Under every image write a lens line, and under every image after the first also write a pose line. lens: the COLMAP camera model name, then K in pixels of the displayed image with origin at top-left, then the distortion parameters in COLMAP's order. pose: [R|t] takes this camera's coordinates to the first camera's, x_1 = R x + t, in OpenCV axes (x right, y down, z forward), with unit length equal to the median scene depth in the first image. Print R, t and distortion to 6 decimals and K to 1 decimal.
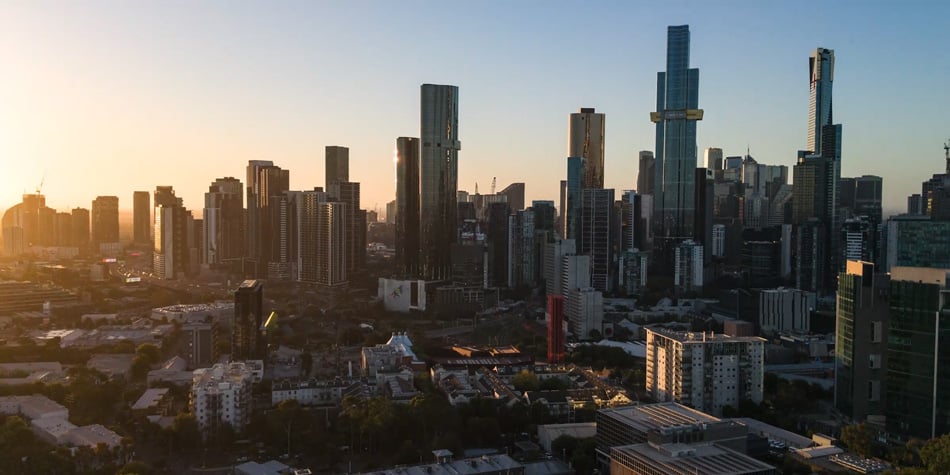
lens RADIAL K [[804.3, 0, 475.0], [0, 804.3, 237.5], [0, 0, 1]] dist [0.004116, 0.002210]
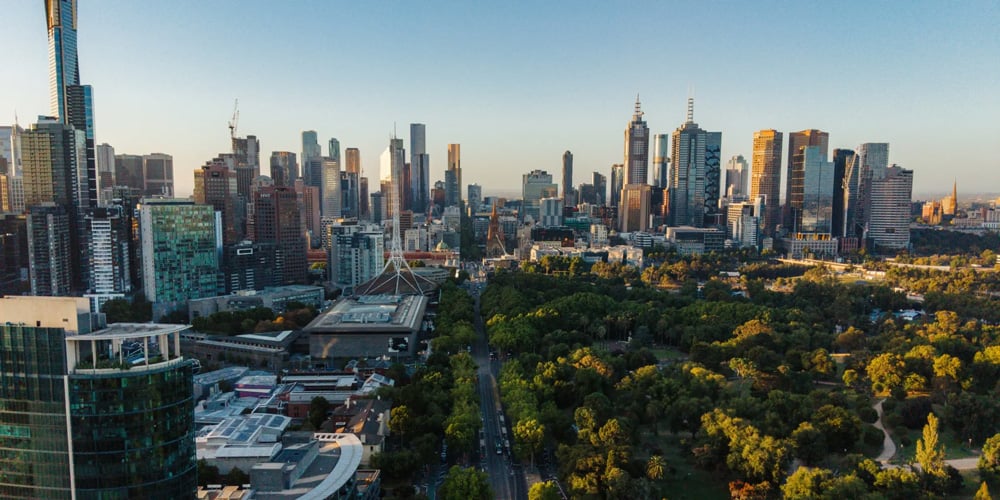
lens RADIAL K [[846.7, 0, 500.0], [0, 846.7, 250.0], [0, 0, 1]] dist [0.004116, 0.002210]
pose [[0.685663, -0.054075, 0.725908, 0.125233], [0.027935, 0.998457, 0.047992, -0.005676], [-0.727383, -0.012628, 0.686115, 0.130363]]
